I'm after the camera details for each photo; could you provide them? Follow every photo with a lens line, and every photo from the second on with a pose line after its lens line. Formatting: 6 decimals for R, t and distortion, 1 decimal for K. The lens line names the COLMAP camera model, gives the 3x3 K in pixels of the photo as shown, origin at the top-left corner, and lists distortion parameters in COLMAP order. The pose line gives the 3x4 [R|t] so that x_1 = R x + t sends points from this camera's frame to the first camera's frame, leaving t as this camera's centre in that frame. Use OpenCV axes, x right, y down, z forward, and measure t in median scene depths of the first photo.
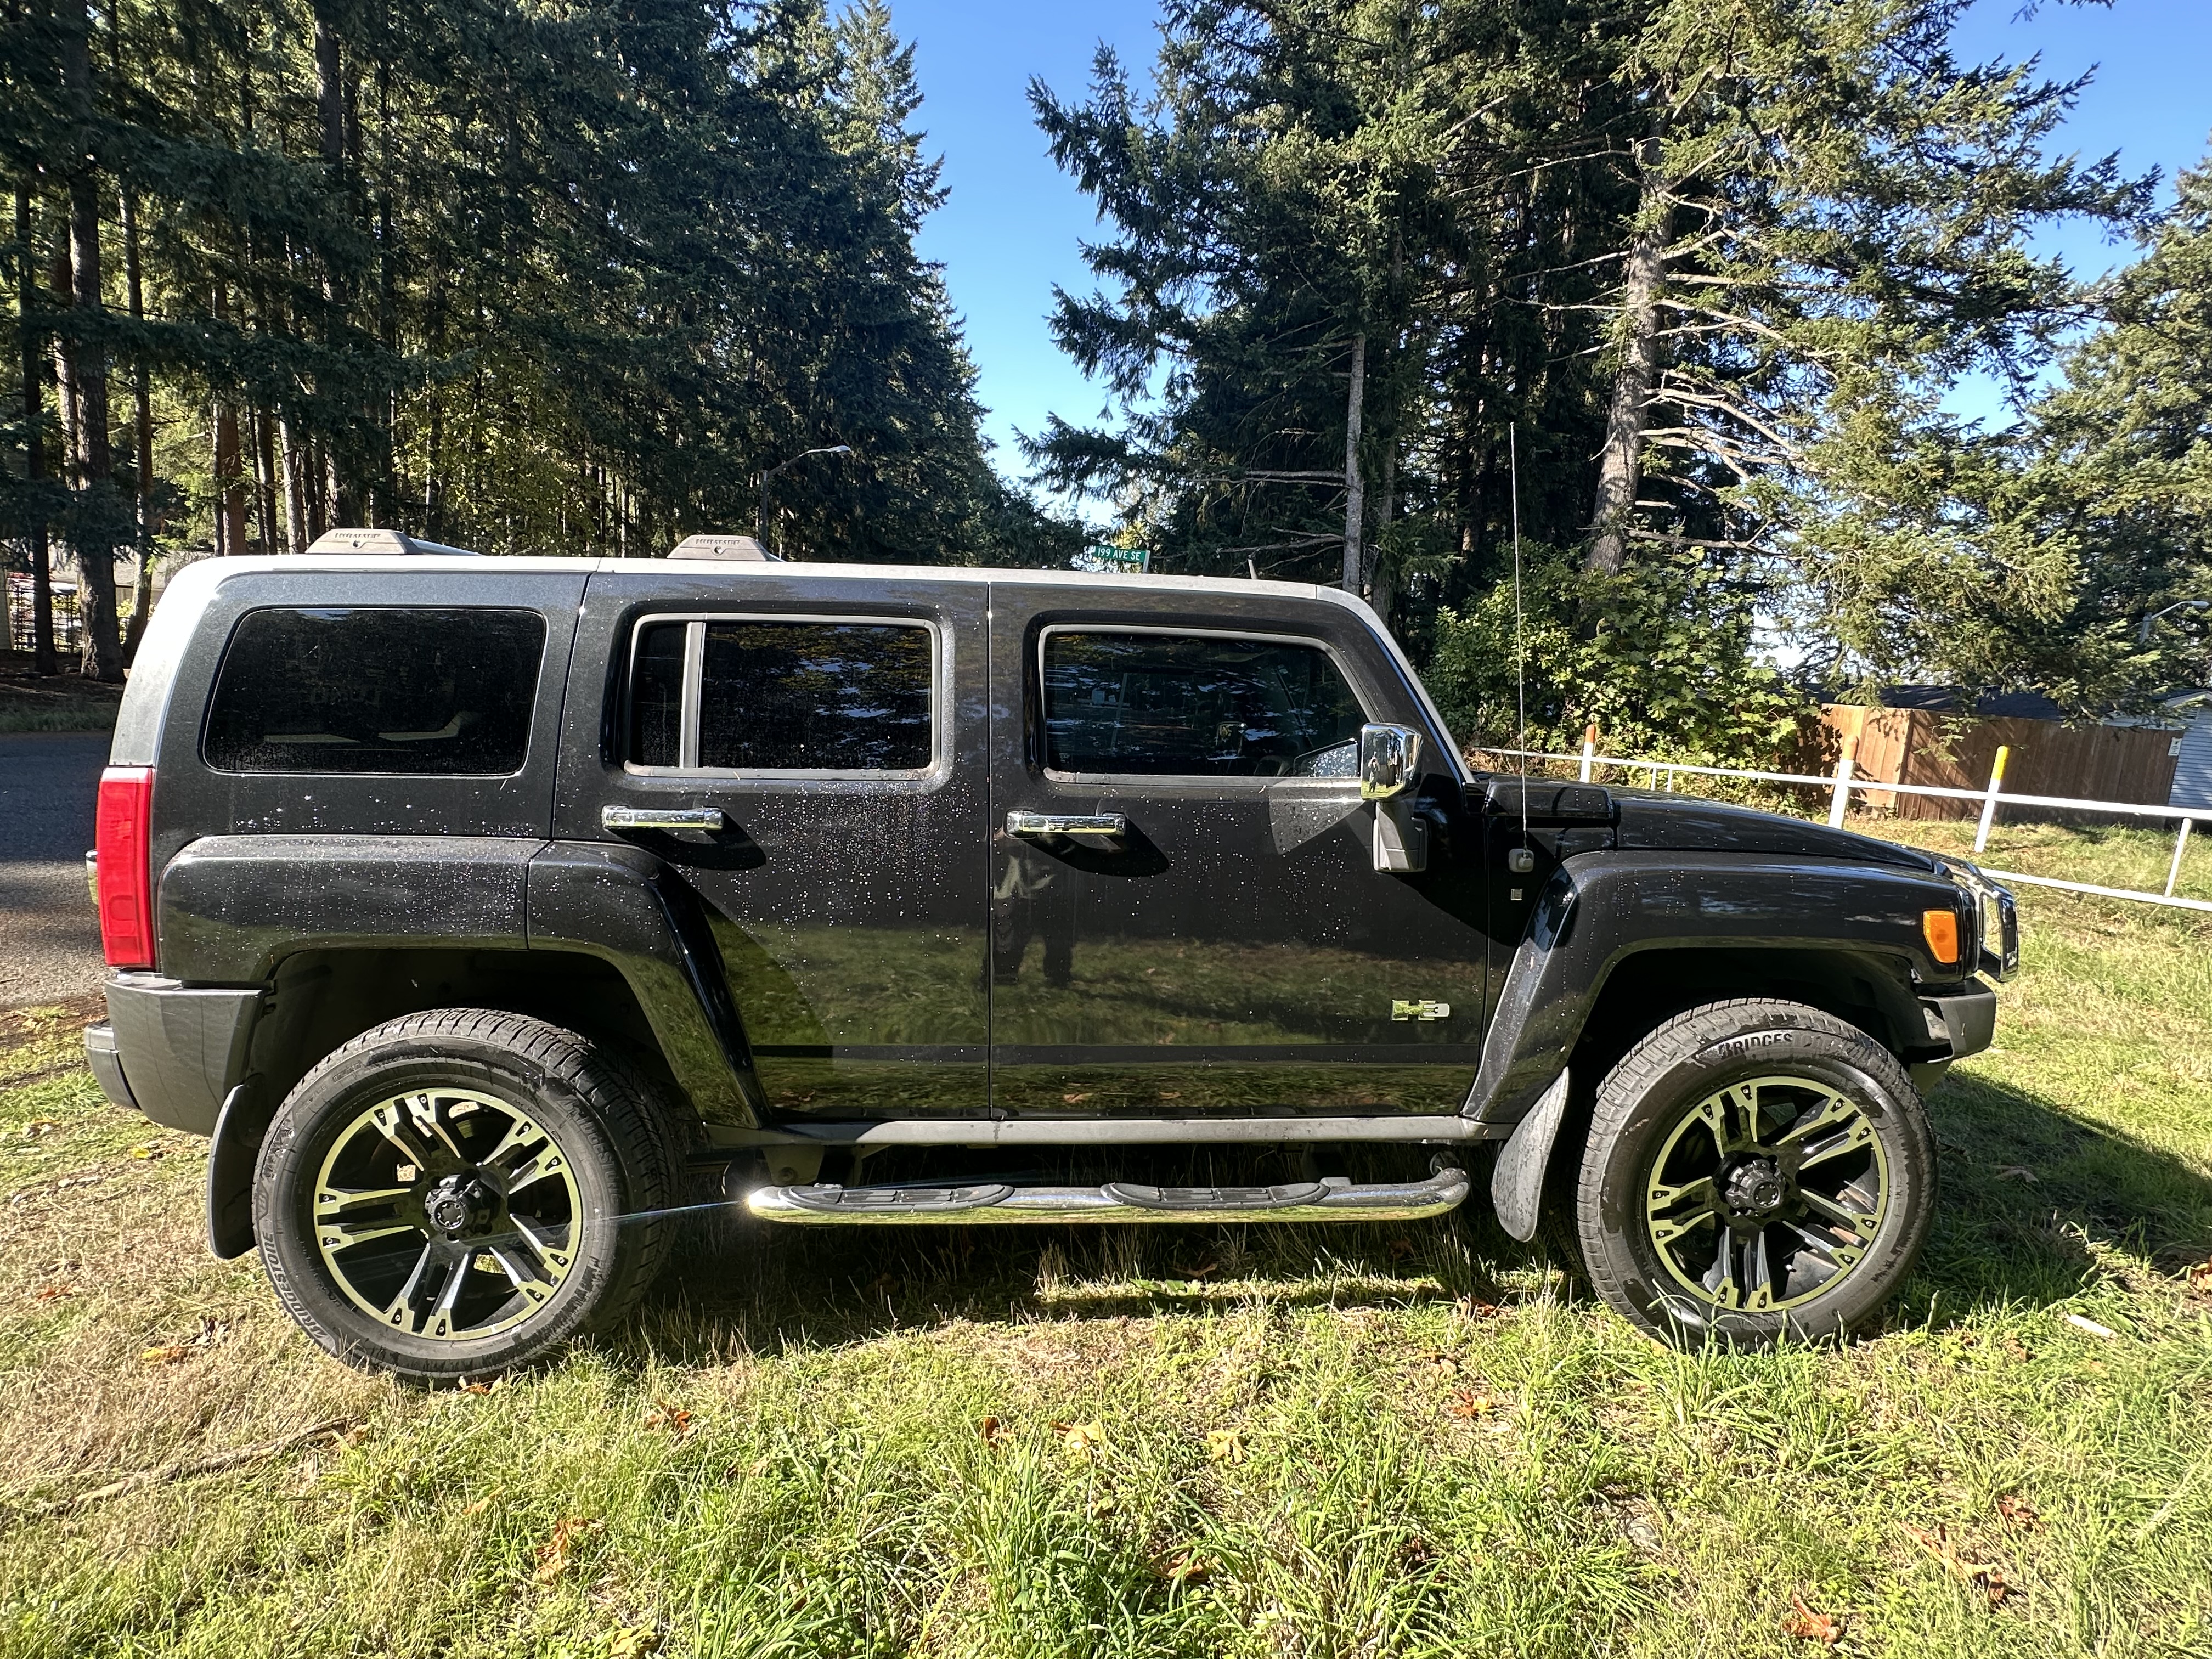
lens RADIAL K [[1041.5, 0, 1106.6], [0, 1041.5, 822.9], [0, 0, 1]] dist [-0.003031, -0.001535]
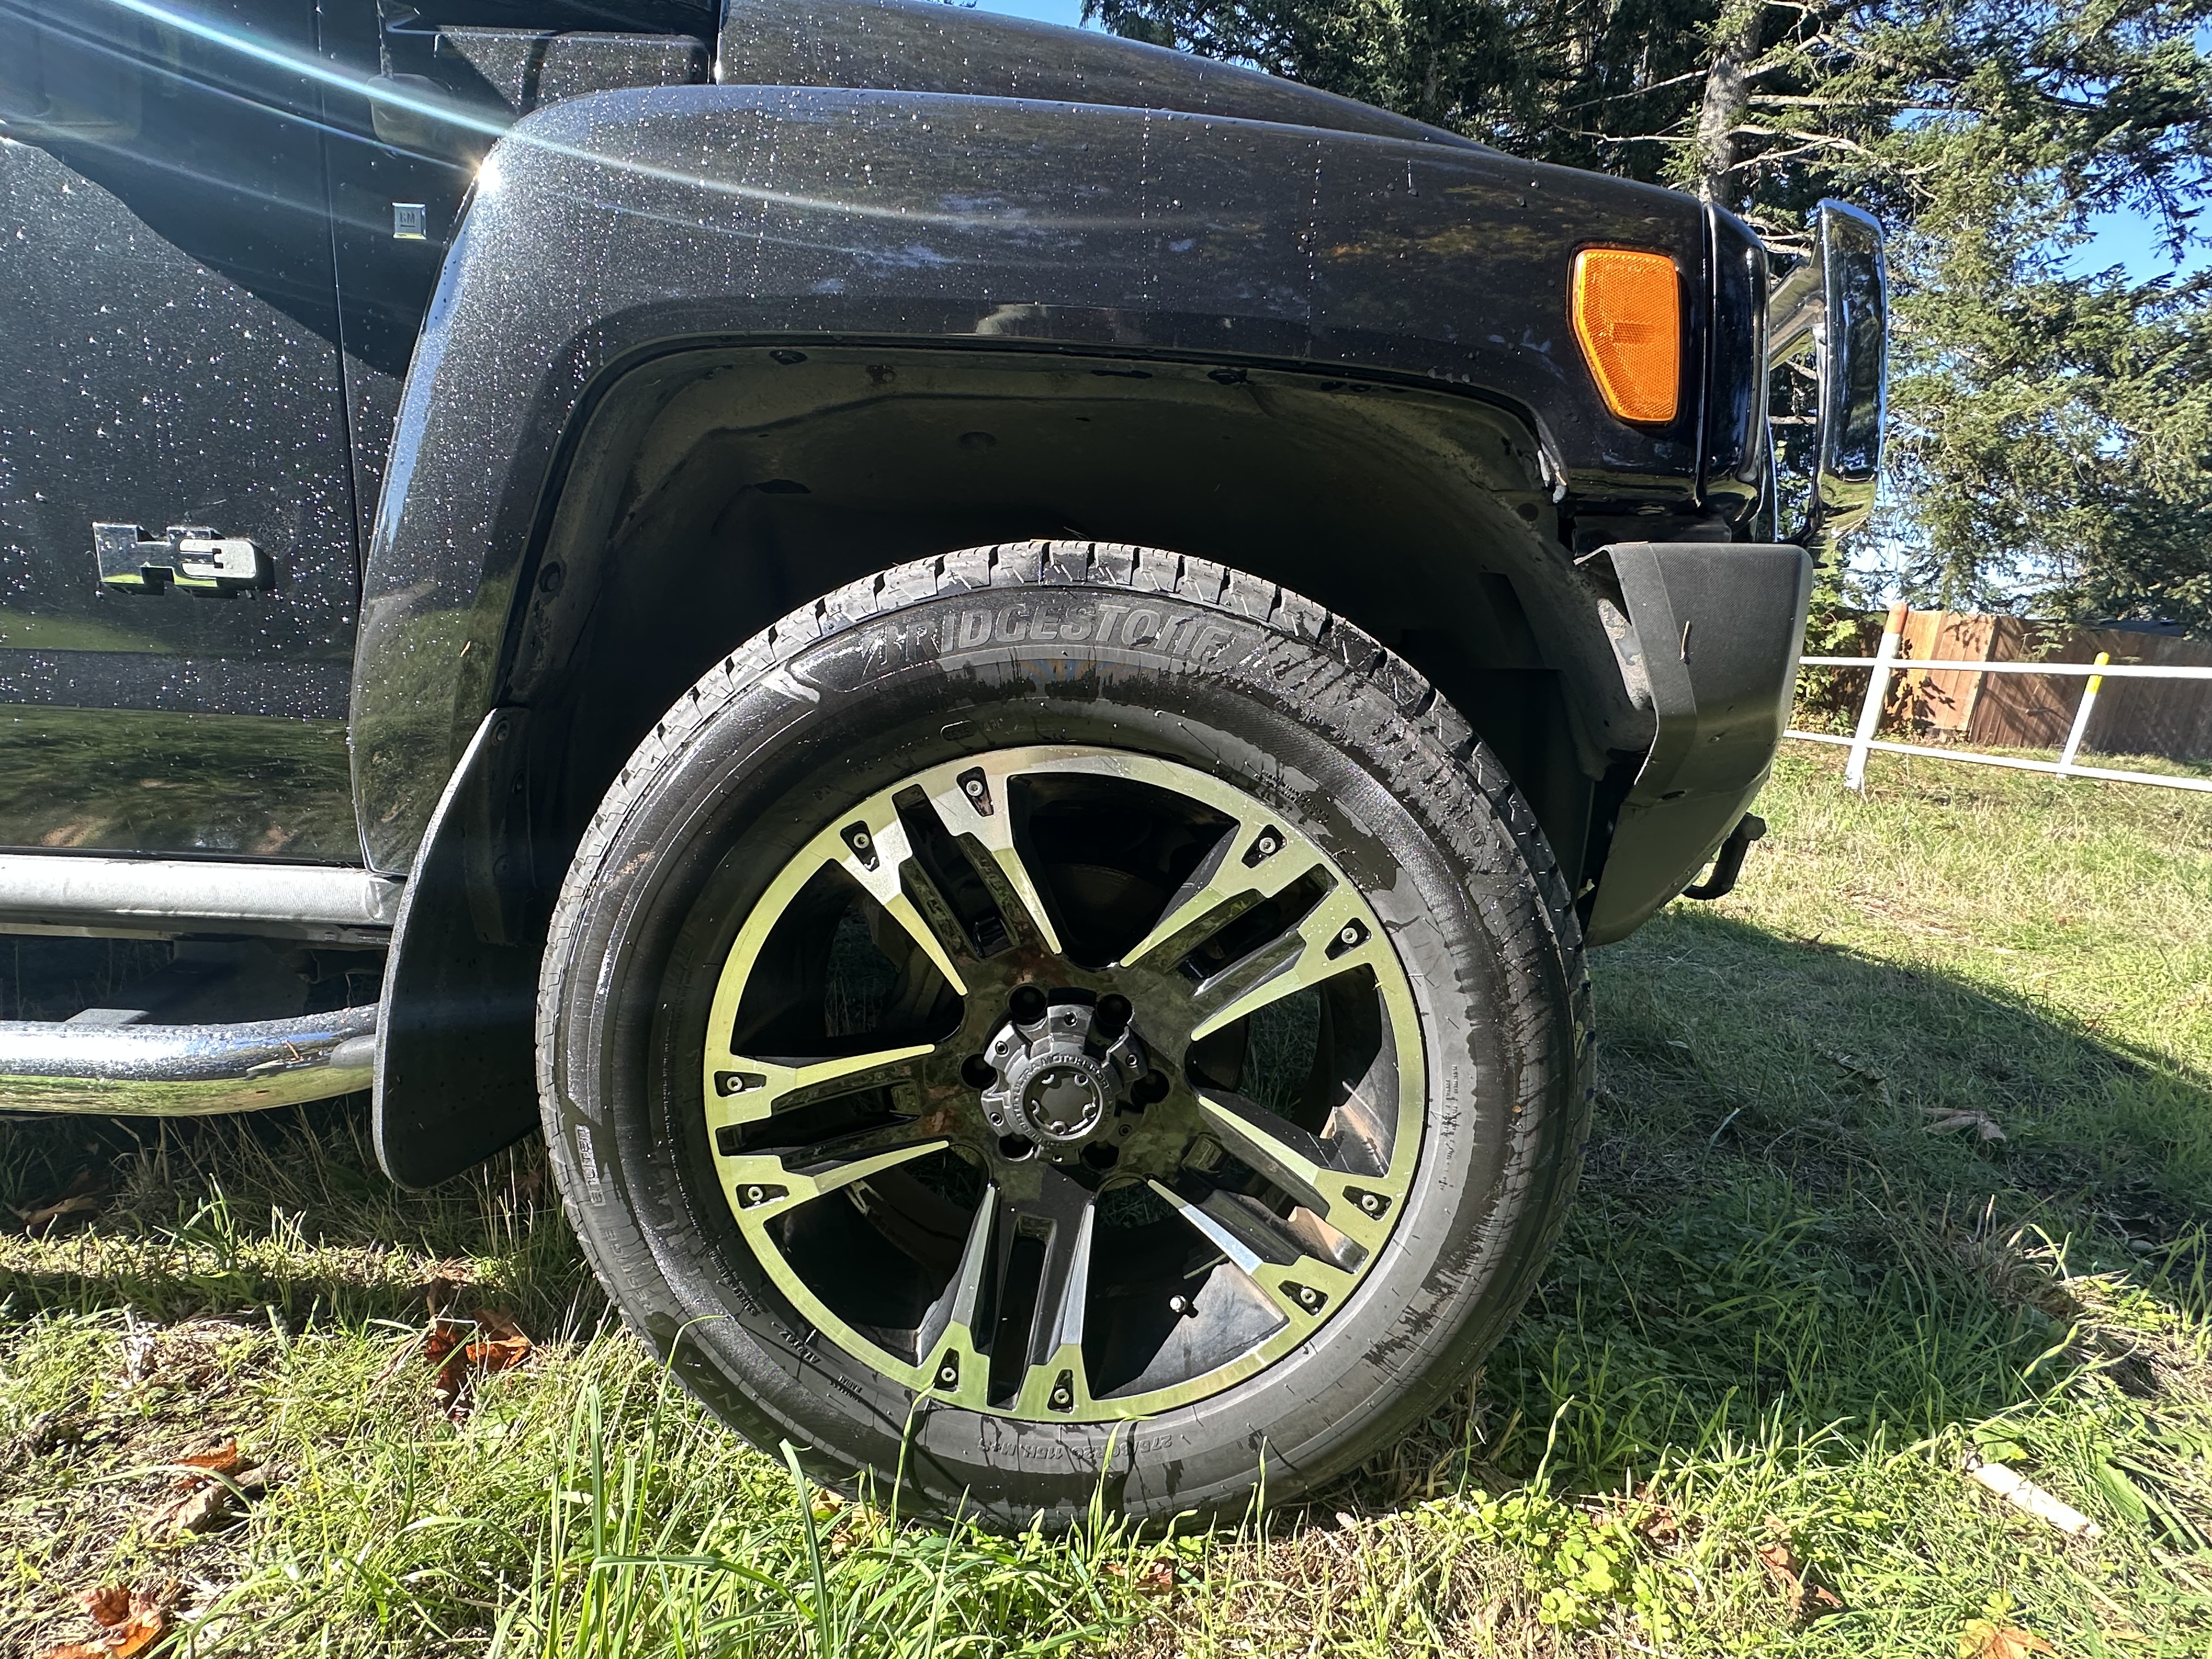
lens RADIAL K [[1049.8, 0, 1106.0], [0, 1049.8, 829.5], [0, 0, 1]] dist [-0.013579, 0.003908]
pose [[0.997767, 0.040958, -0.052753, 0.615577], [-0.037306, 0.996956, 0.068455, 0.225388], [0.055396, -0.066334, 0.996258, 0.611905]]
